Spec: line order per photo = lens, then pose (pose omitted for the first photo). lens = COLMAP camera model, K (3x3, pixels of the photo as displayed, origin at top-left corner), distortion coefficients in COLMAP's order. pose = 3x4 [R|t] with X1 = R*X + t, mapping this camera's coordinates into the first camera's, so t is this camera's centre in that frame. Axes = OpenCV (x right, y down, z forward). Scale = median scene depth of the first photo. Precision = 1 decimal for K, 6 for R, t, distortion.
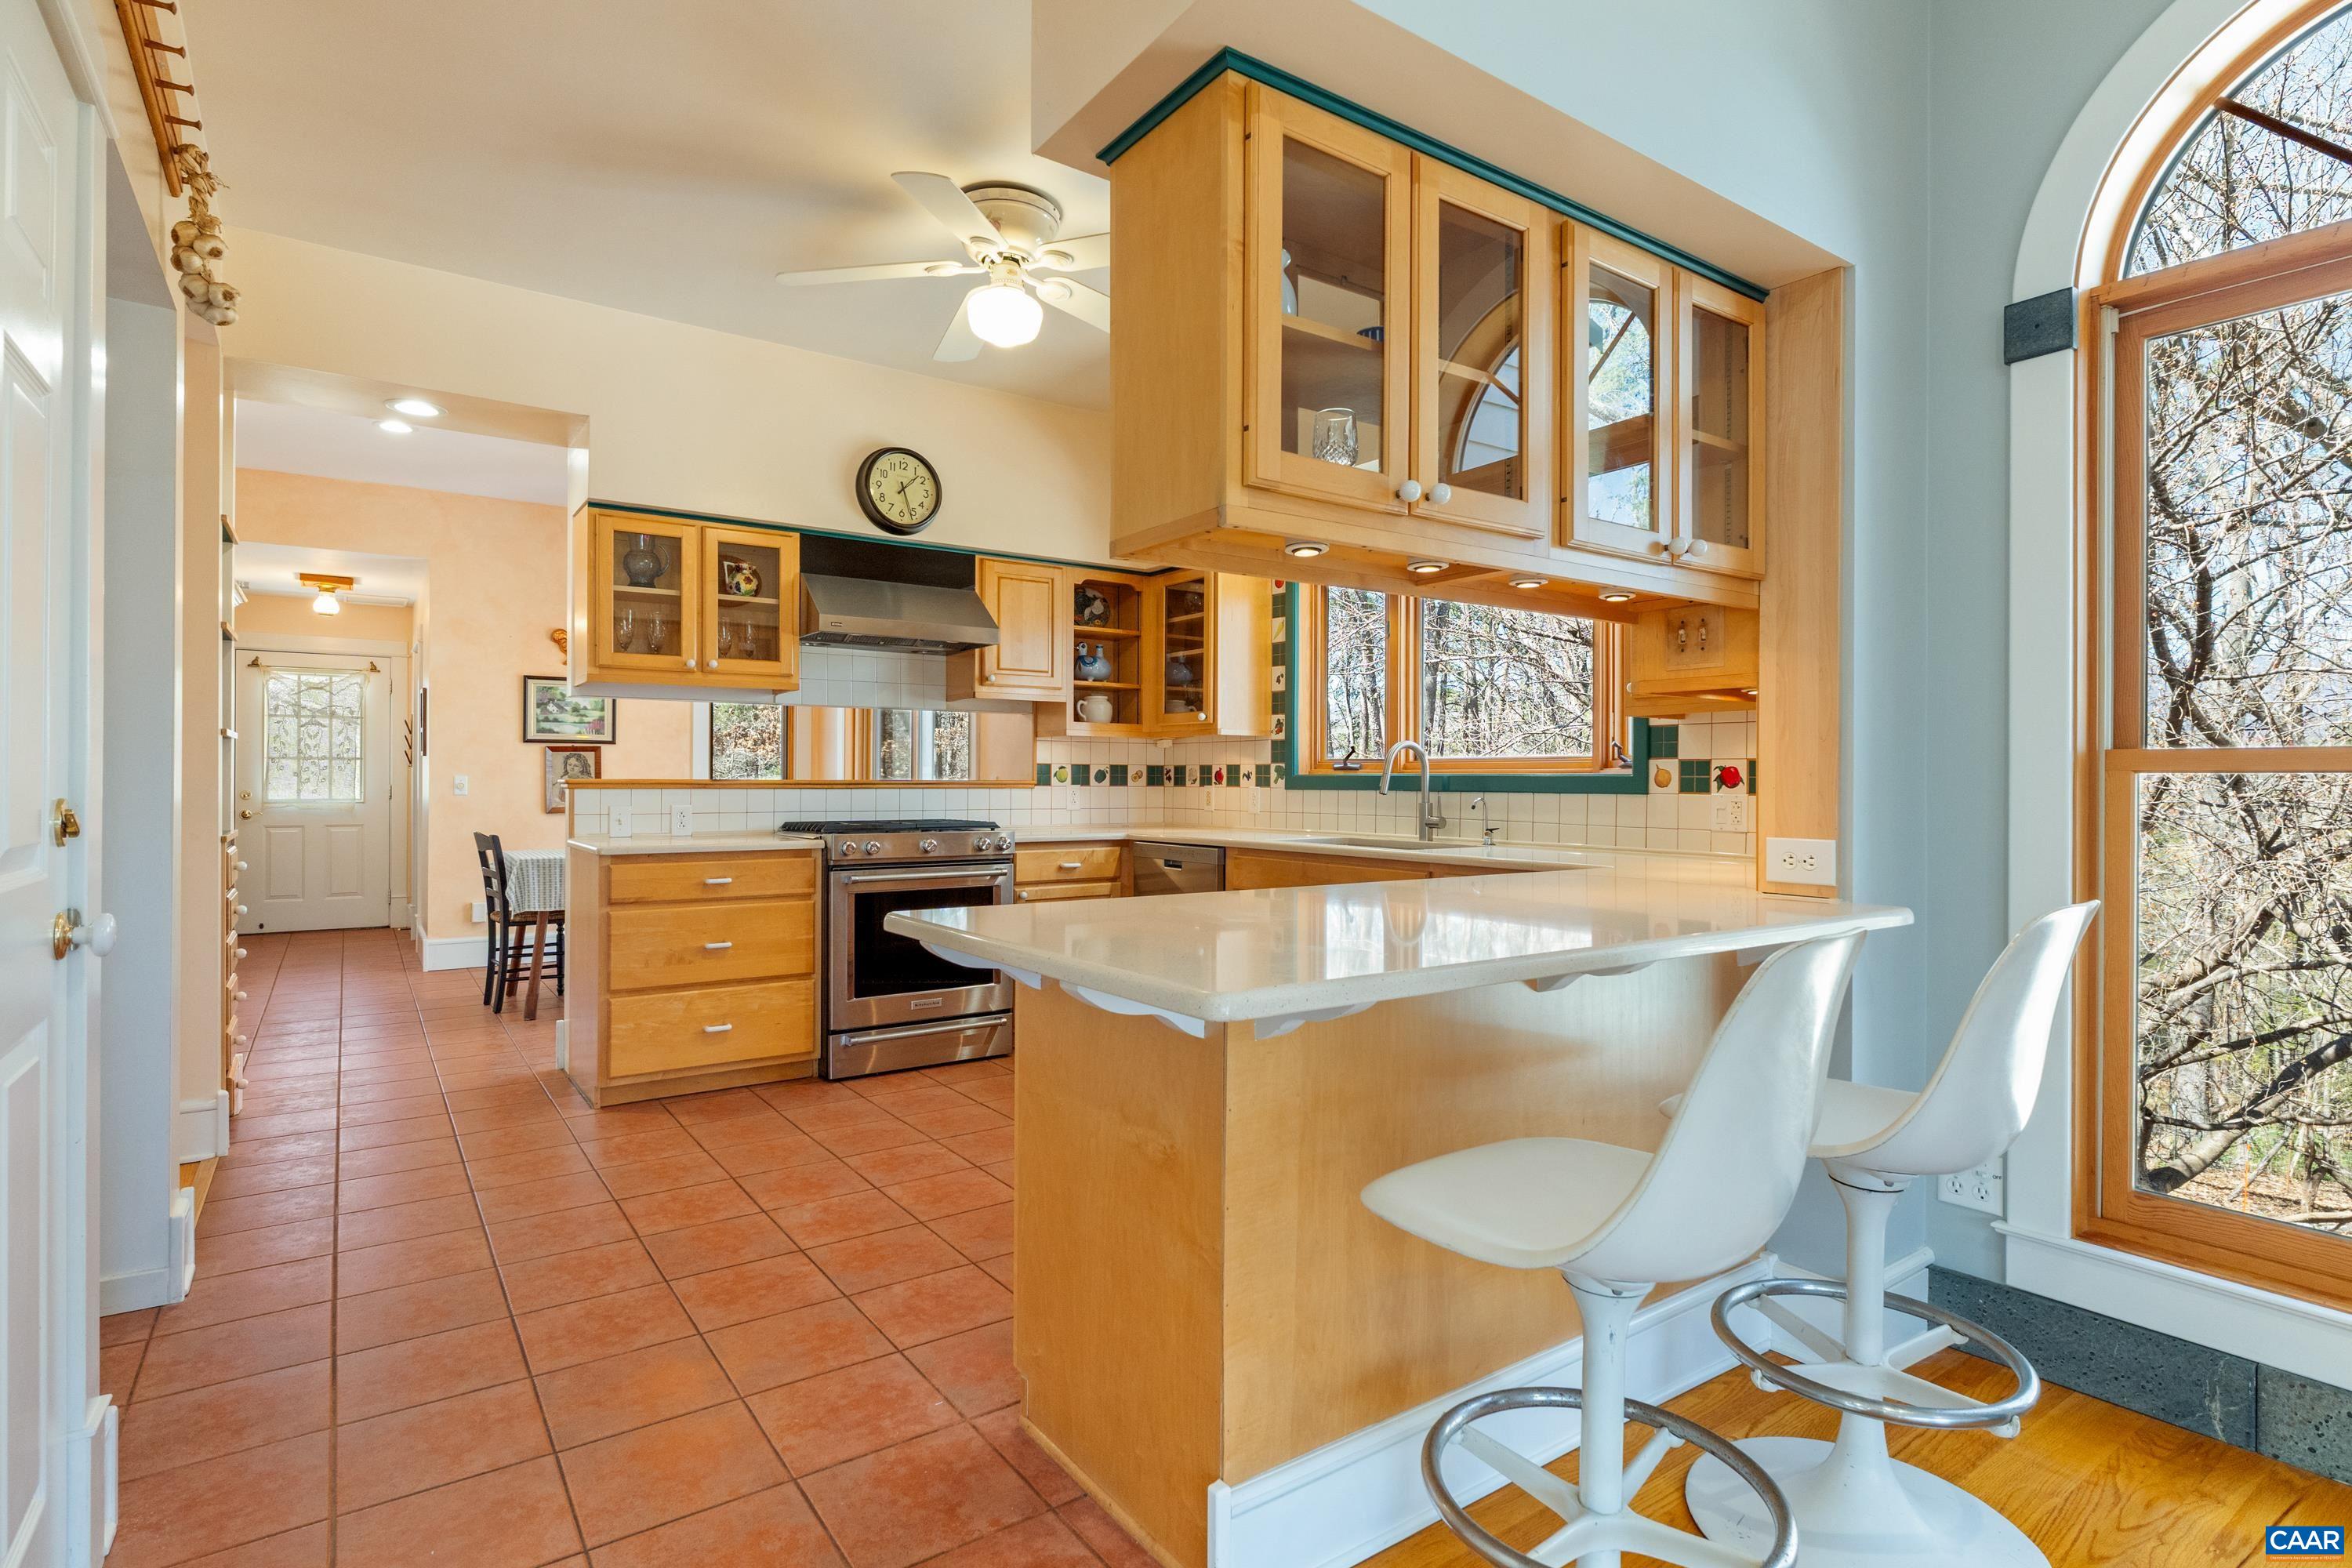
lens RADIAL K [[1166.0, 0, 1177.2], [0, 1166.0, 781.9], [0, 0, 1]] dist [-0.002248, 0.000587]
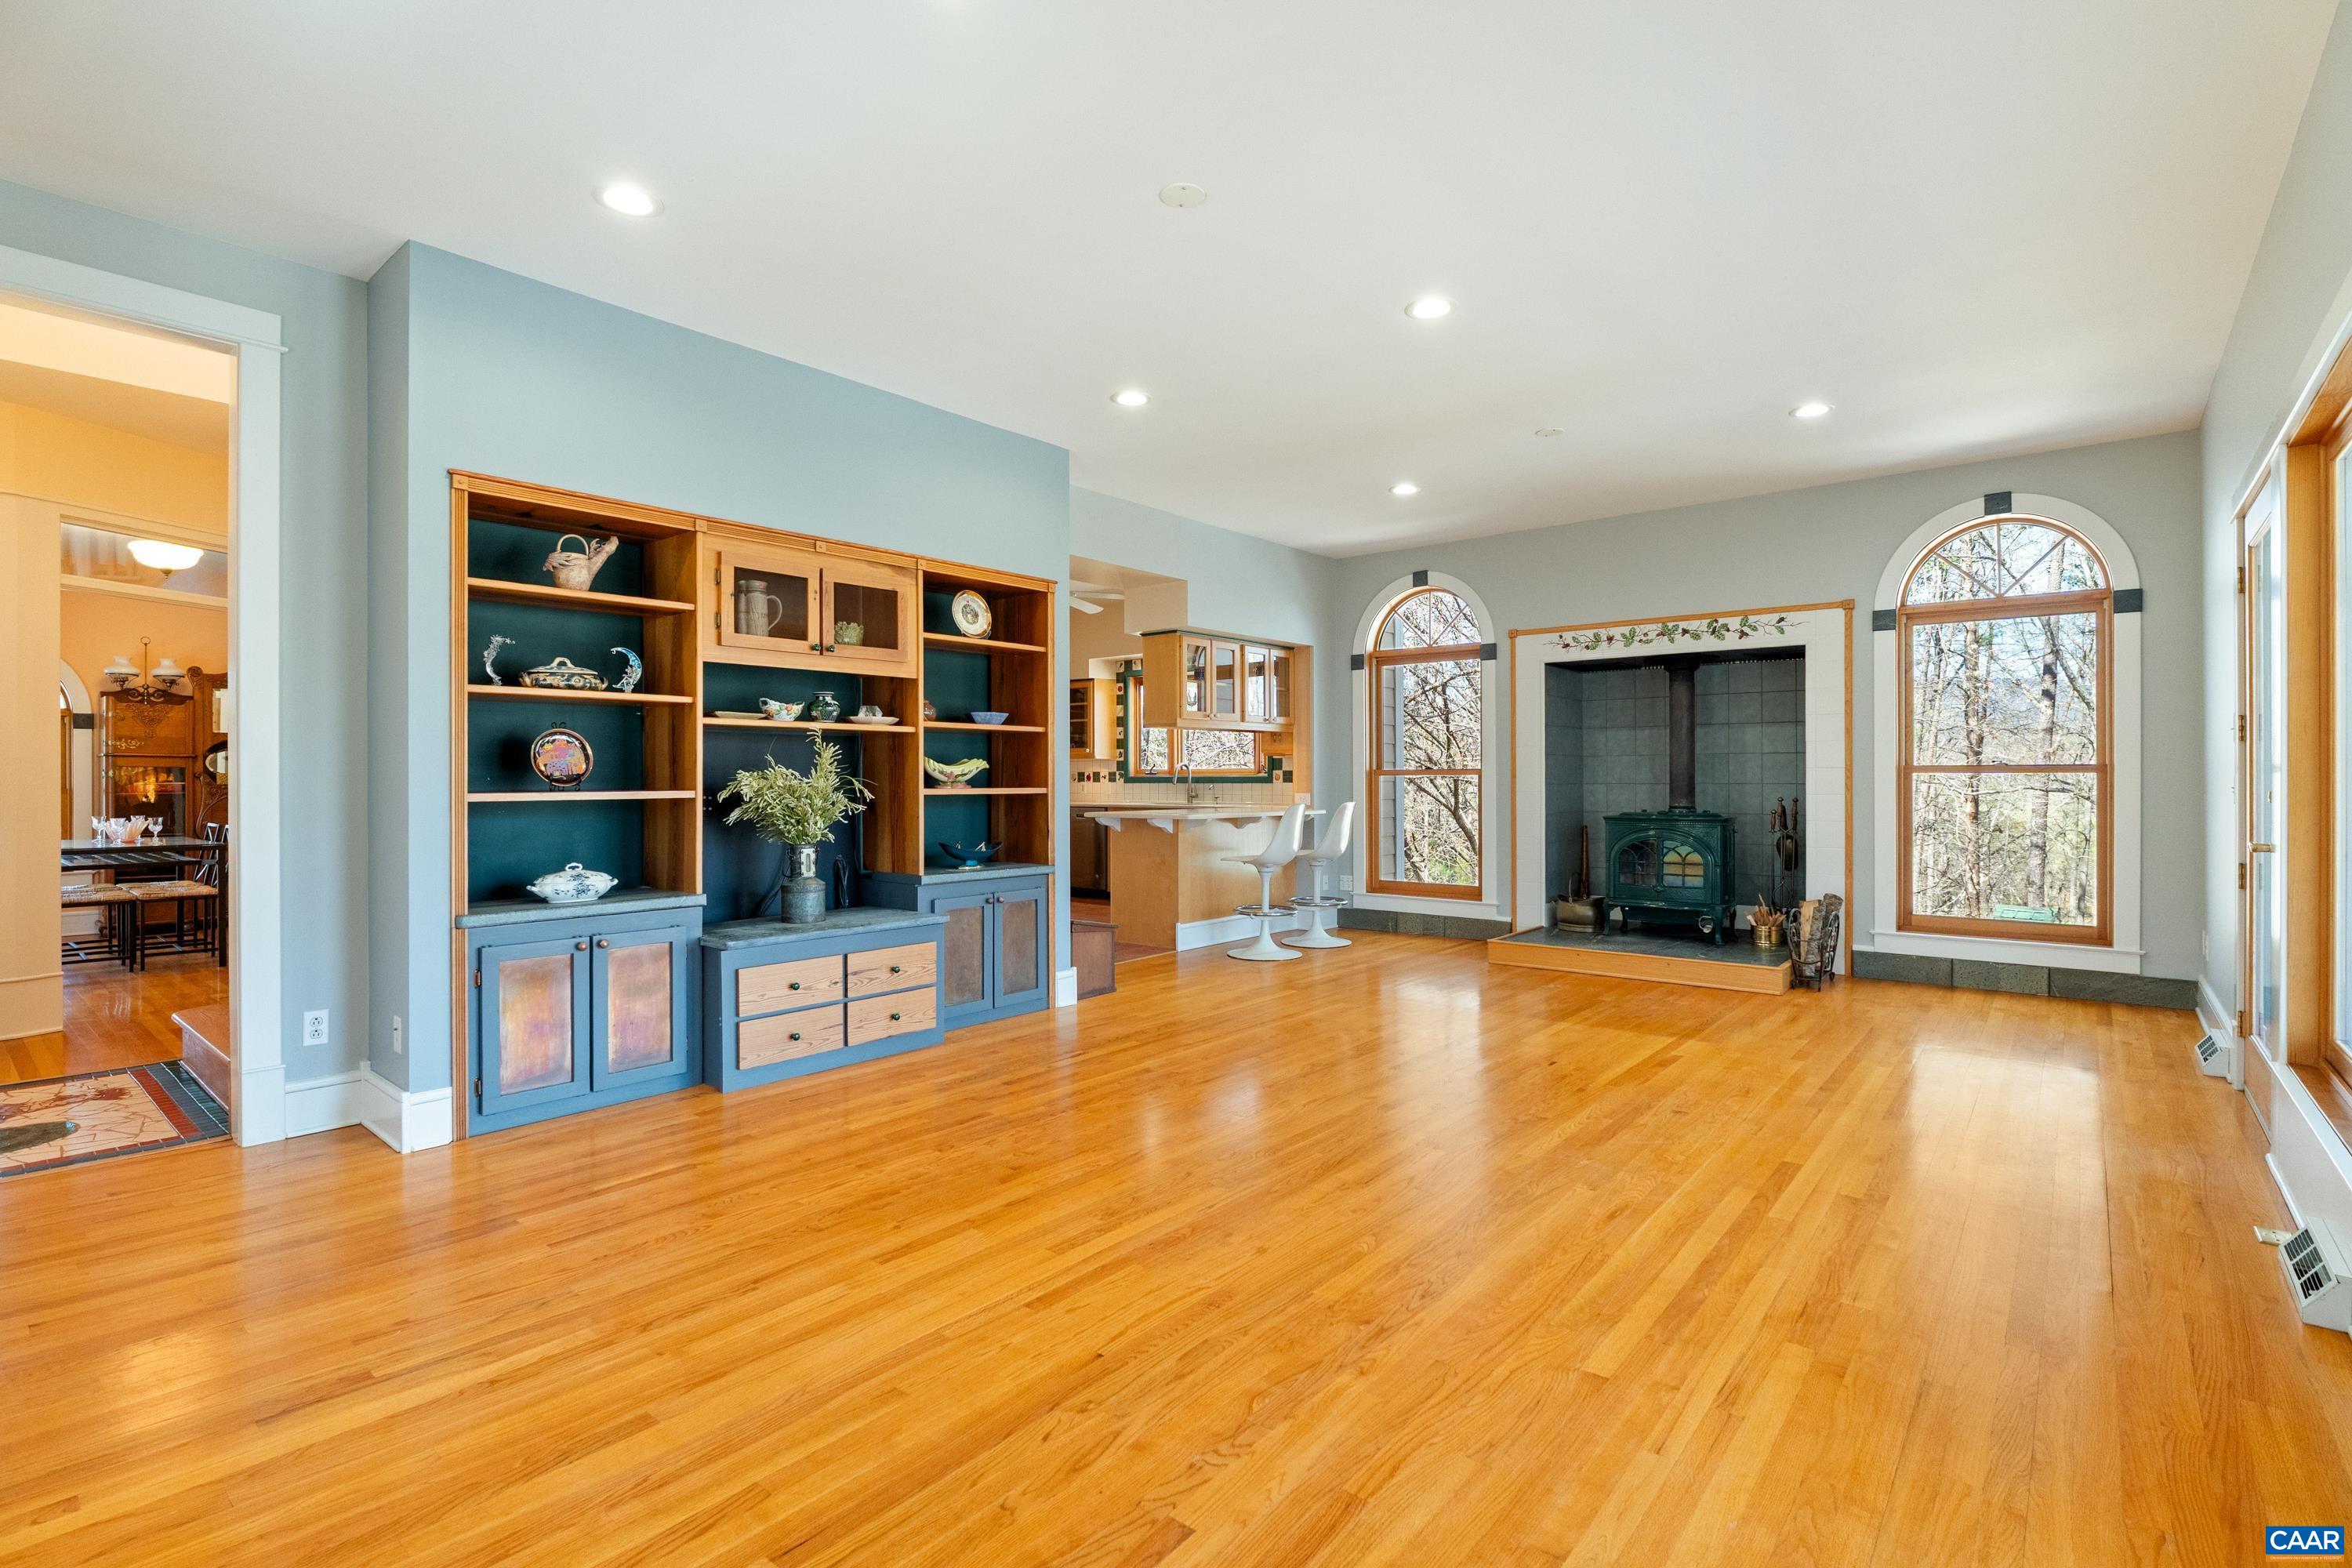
lens RADIAL K [[1087.3, 0, 1181.1], [0, 1087.3, 777.5], [0, 0, 1]] dist [-0.008845, -0.000954]
pose [[0.965394, -0.006830, 0.260705, -0.374693], [0.007520, 0.999970, -0.001651, -0.000100], [-0.260686, 0.003554, 0.965417, -1.124057]]
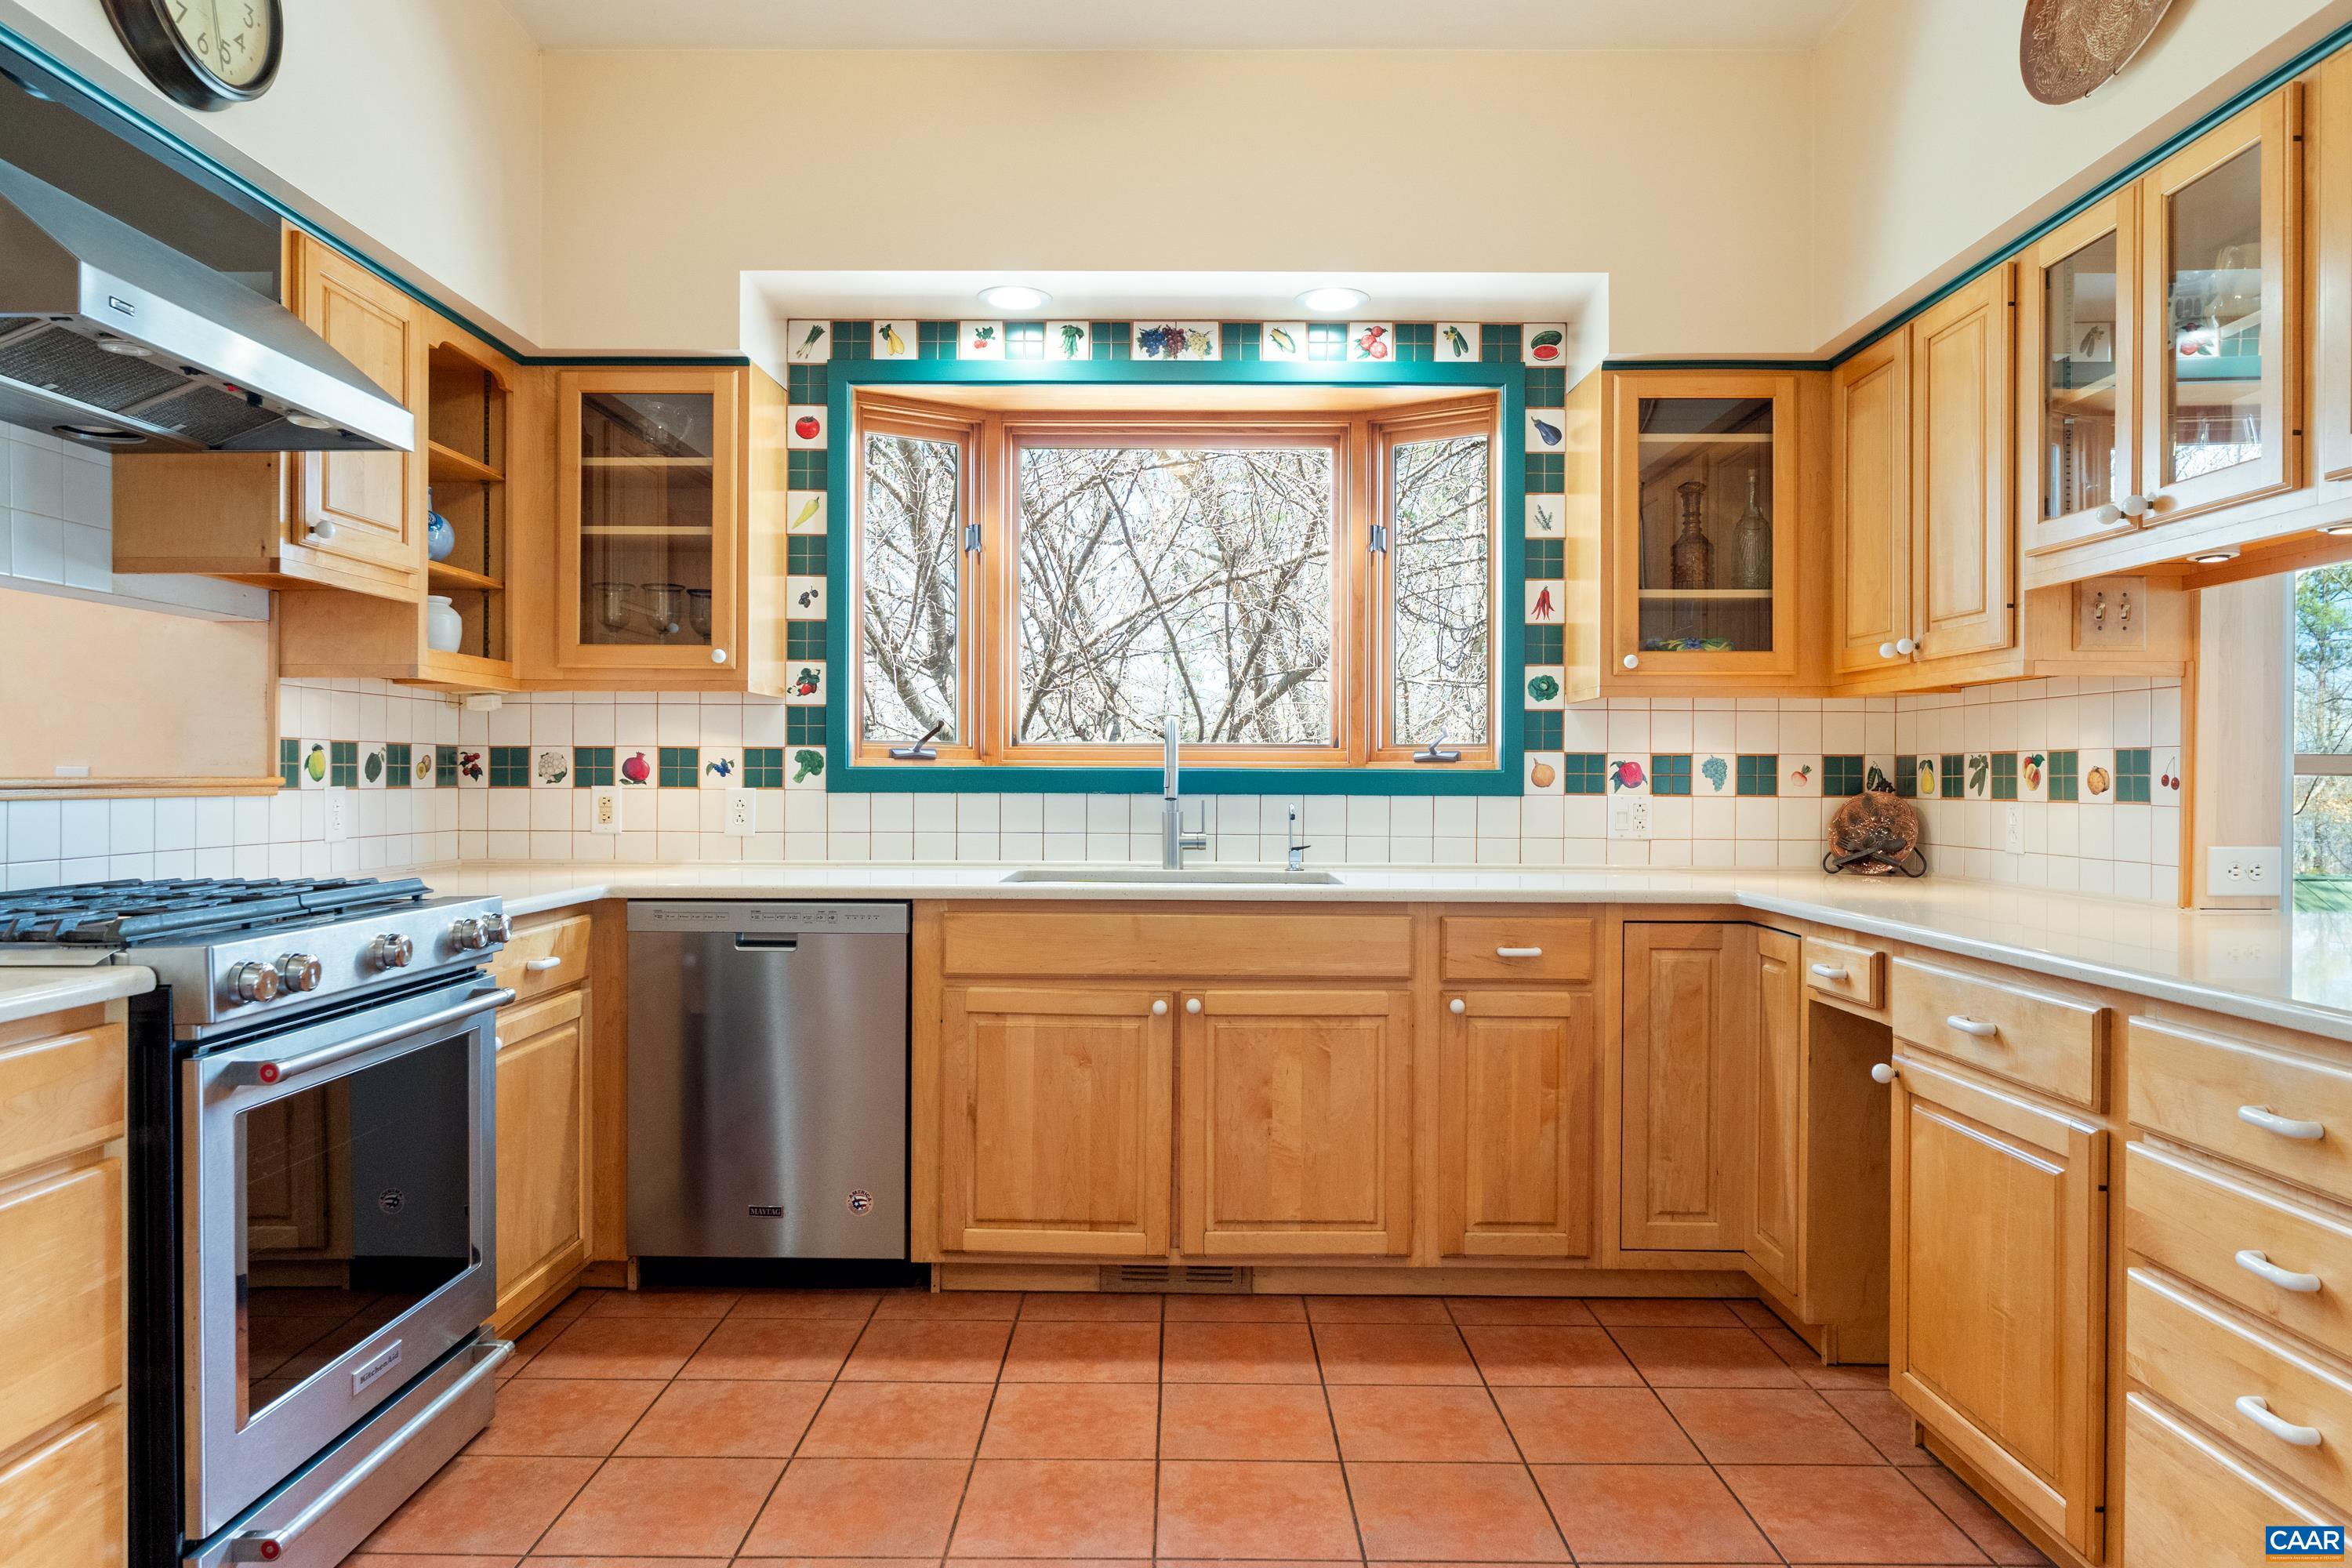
lens RADIAL K [[1441.0, 0, 1153.4], [0, 1441.0, 773.3], [0, 0, 1]] dist [-0.000968, 0.000913]
pose [[0.587754, 0.000392, 0.809040, -0.424906], [-0.001493, 0.999999, 0.000599, -0.003925], [-0.809038, -0.001560, 0.587754, 0.496192]]
